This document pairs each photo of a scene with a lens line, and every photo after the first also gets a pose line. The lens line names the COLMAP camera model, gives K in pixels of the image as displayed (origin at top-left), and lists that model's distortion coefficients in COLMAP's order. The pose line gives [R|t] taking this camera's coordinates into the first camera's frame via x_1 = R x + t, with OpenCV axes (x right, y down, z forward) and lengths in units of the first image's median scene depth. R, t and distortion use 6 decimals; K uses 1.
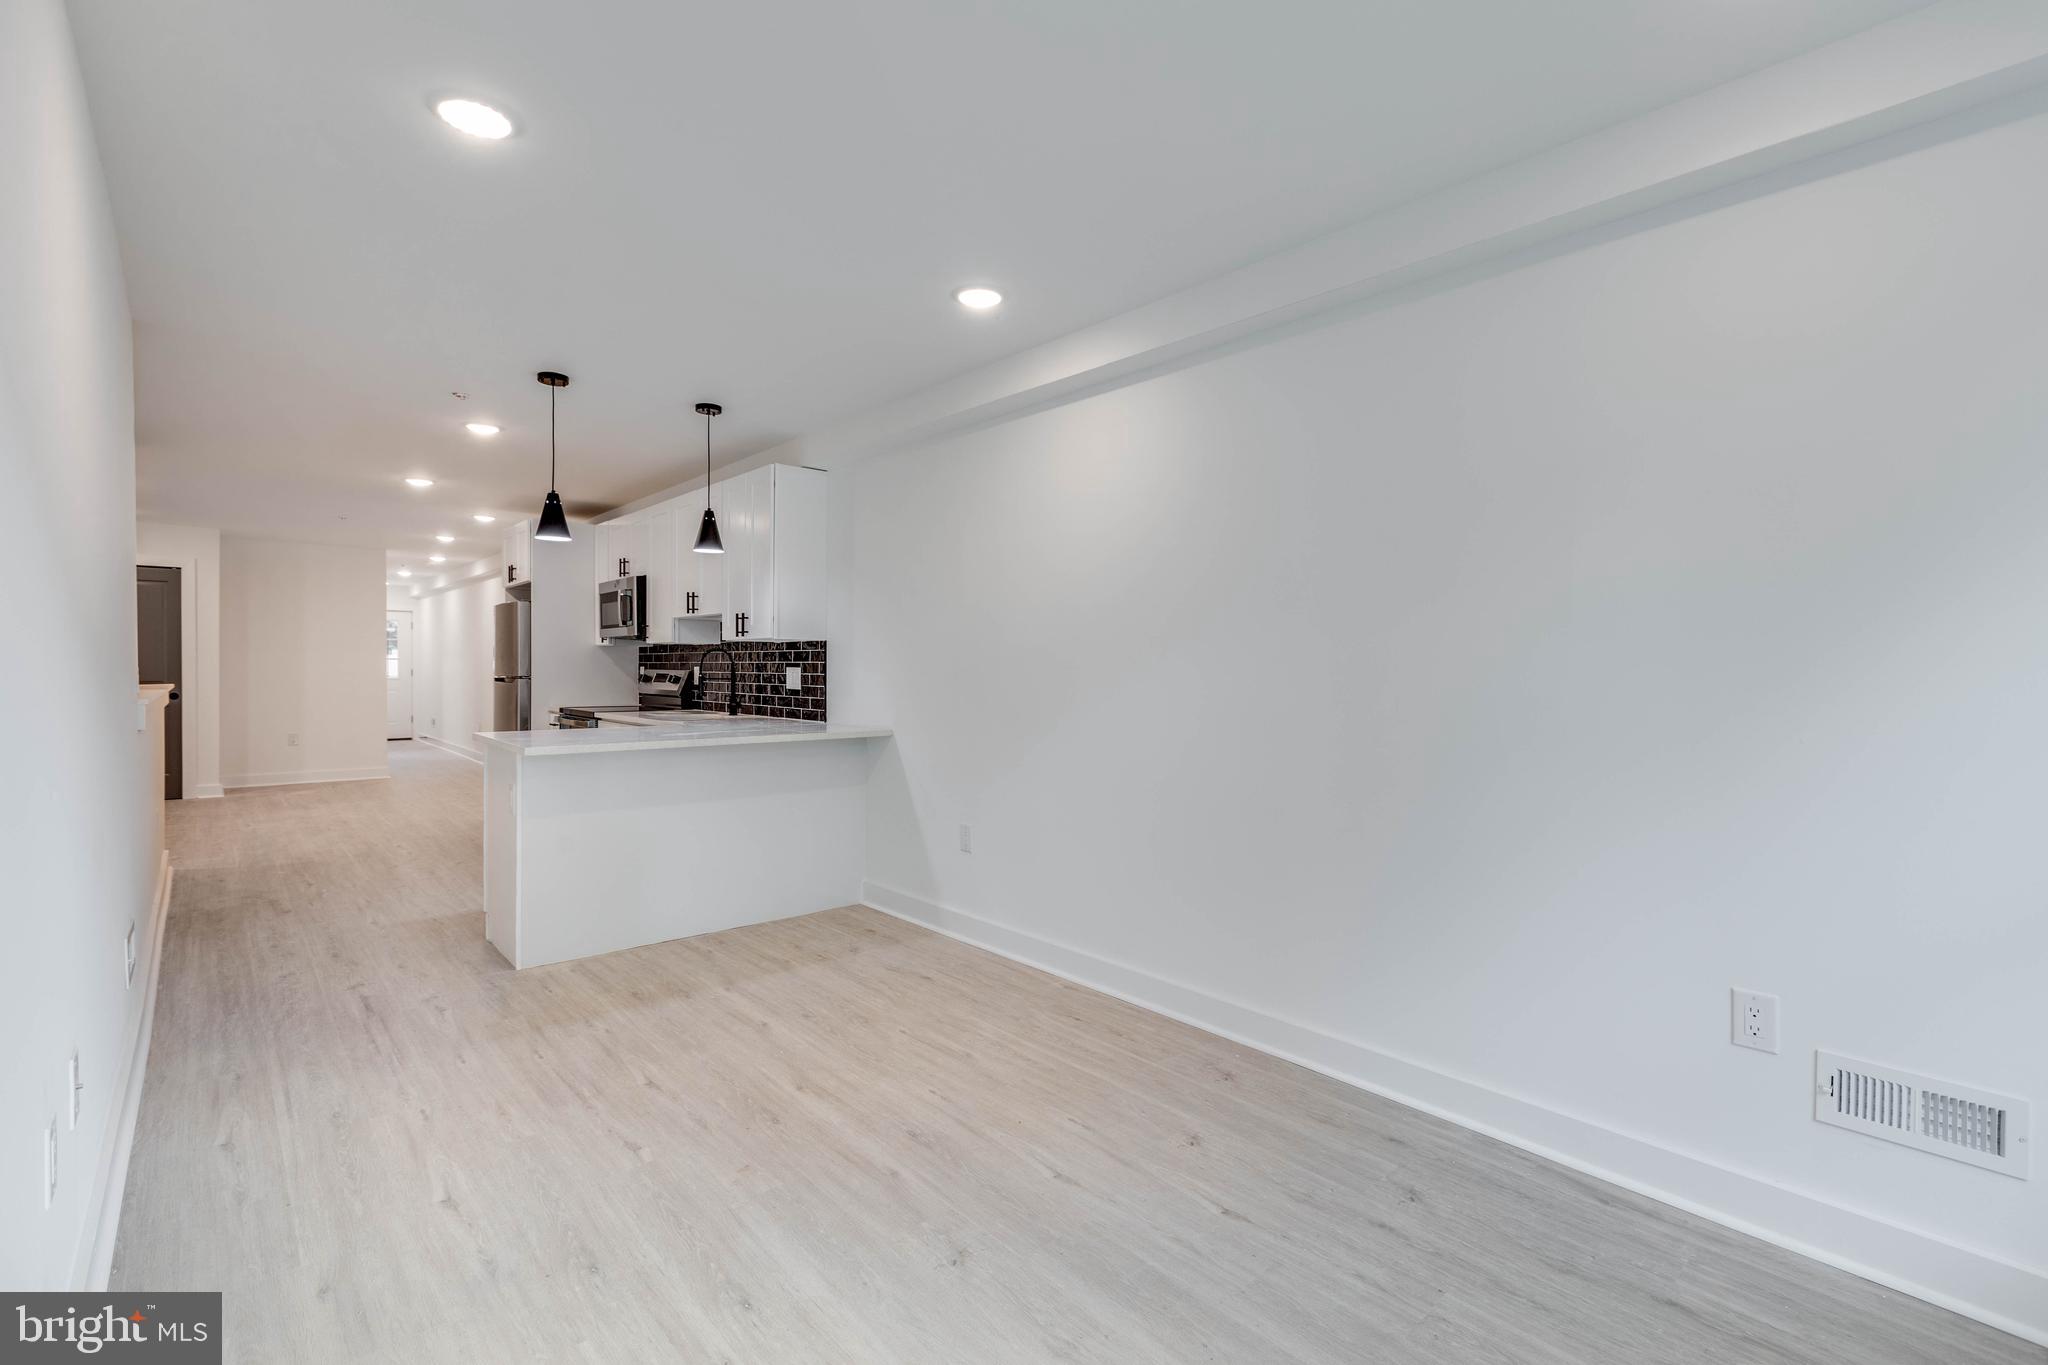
lens RADIAL K [[909.3, 0, 1032.3], [0, 909.3, 687.3], [0, 0, 1]] dist [0.001024, -0.000879]
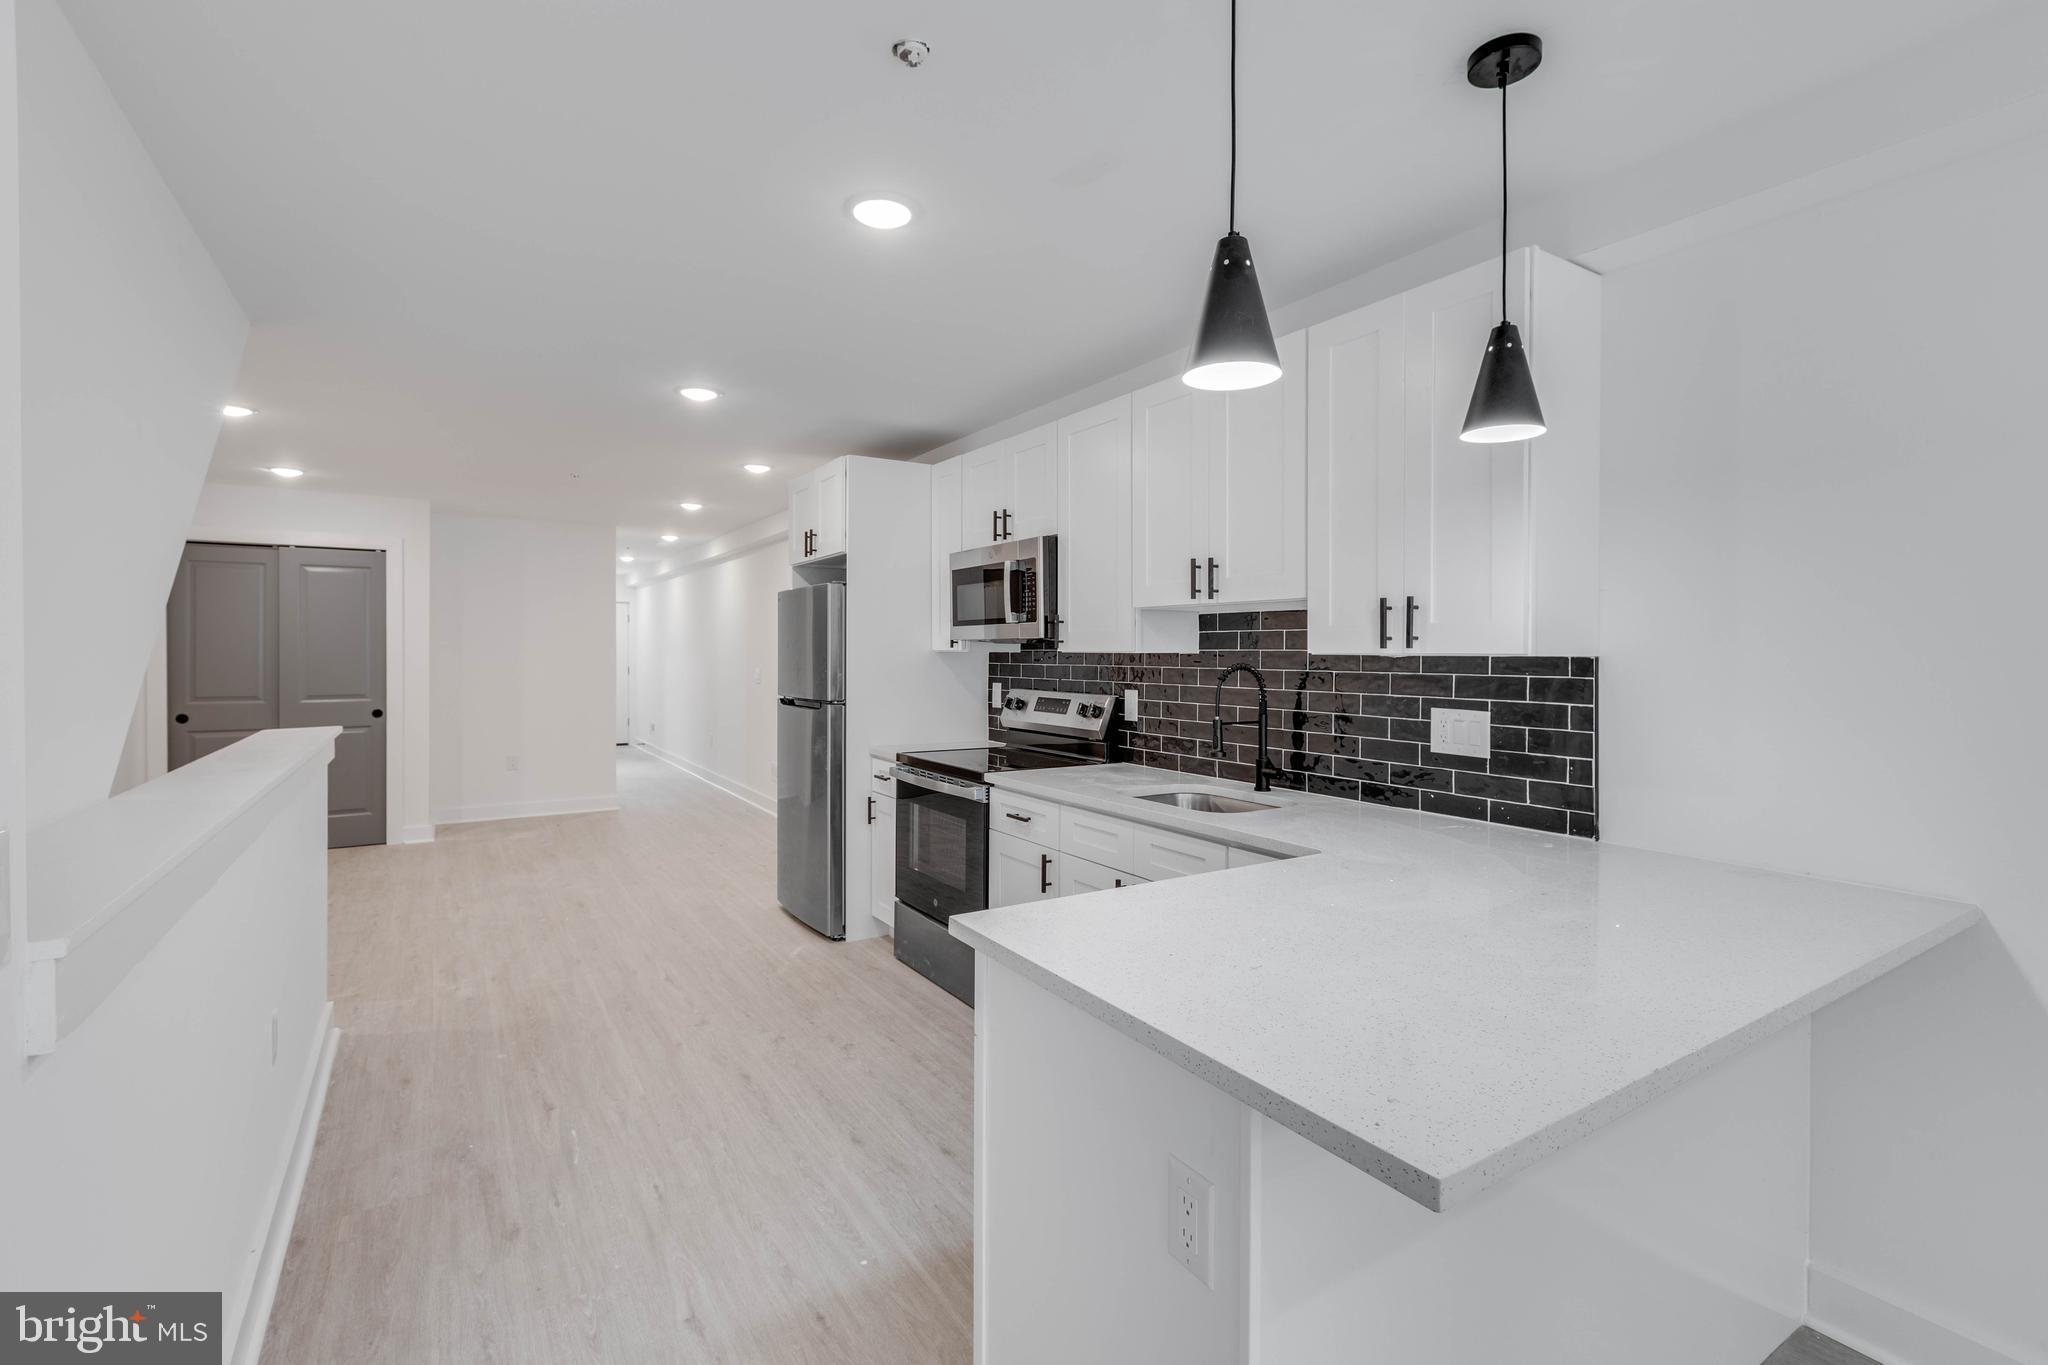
lens RADIAL K [[909.3, 0, 1020.2], [0, 909.3, 670.7], [0, 0, 1]] dist [0.001024, -0.000879]
pose [[0.985749, 0.002461, -0.168207, -0.341154], [-0.003048, 0.999990, -0.003230, -0.033148], [0.168197, 0.003697, 0.985746, 0.409846]]
